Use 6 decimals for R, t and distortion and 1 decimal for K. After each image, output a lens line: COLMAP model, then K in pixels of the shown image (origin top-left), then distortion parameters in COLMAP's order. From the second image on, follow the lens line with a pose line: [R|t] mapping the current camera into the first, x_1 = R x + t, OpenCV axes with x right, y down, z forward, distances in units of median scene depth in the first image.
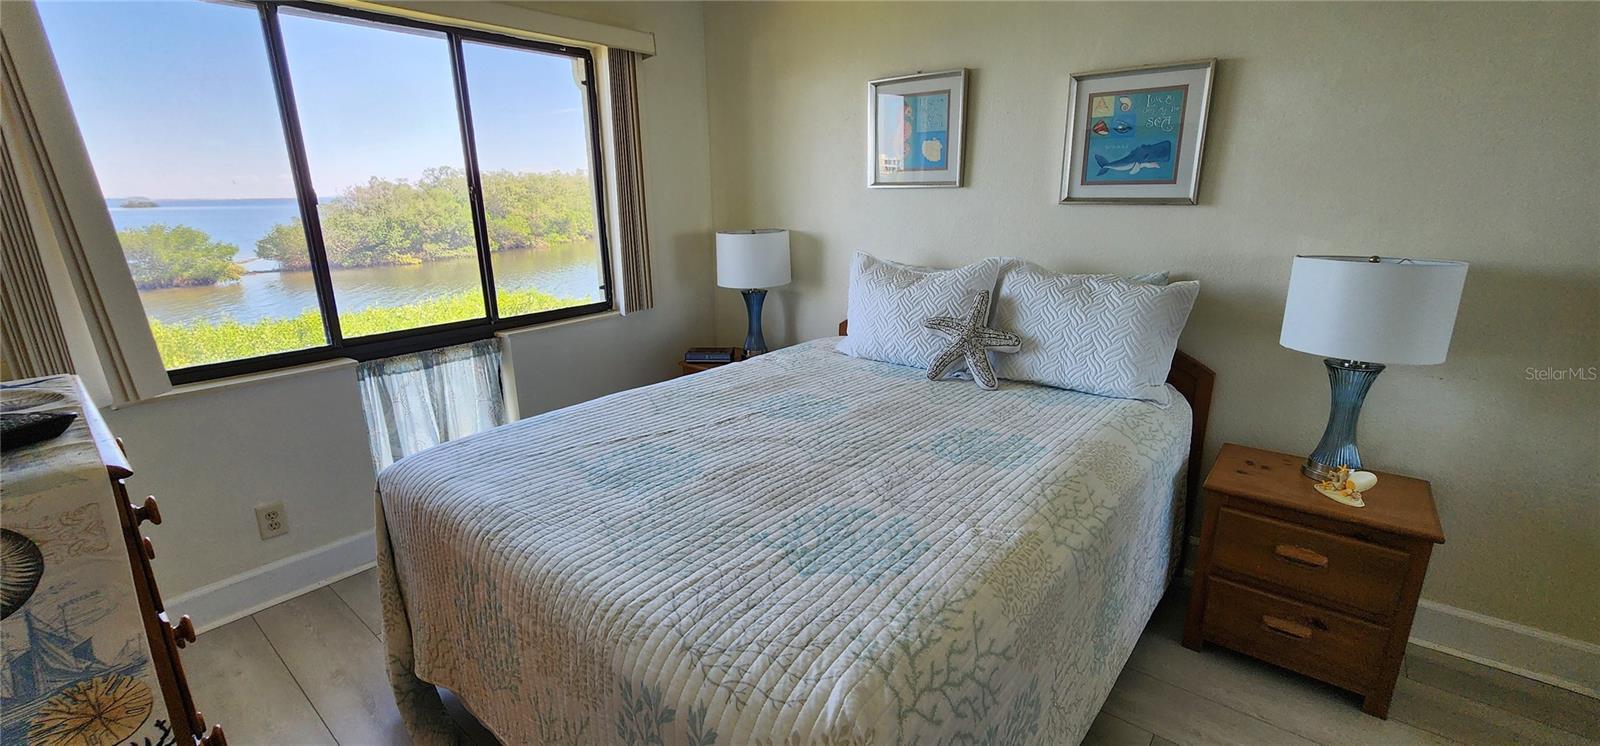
lens RADIAL K [[662.3, 0, 798.3], [0, 662.3, 369.8], [0, 0, 1]] dist [-0.000251, 0.000191]
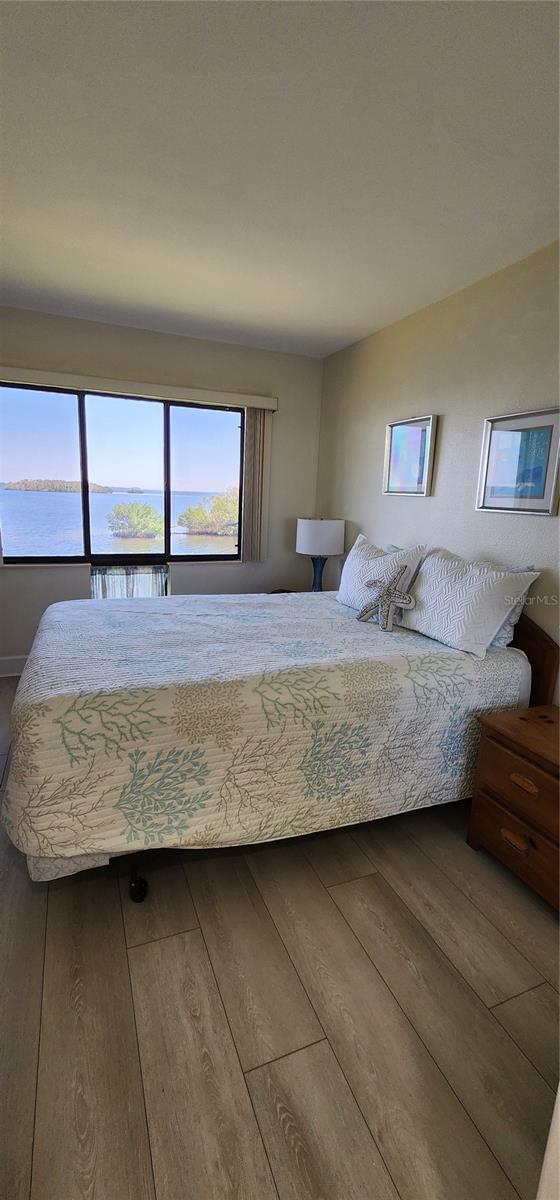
lens RADIAL K [[496.7, 0, 280.0], [0, 496.7, 600.0], [0, 0, 1]] dist [-0.000251, 0.000191]
pose [[0.879407, 0.146751, -0.452887, 0.499553], [-0.175169, 0.984310, -0.021188, 0.022785], [0.442672, 0.097964, 0.891316, -0.070614]]
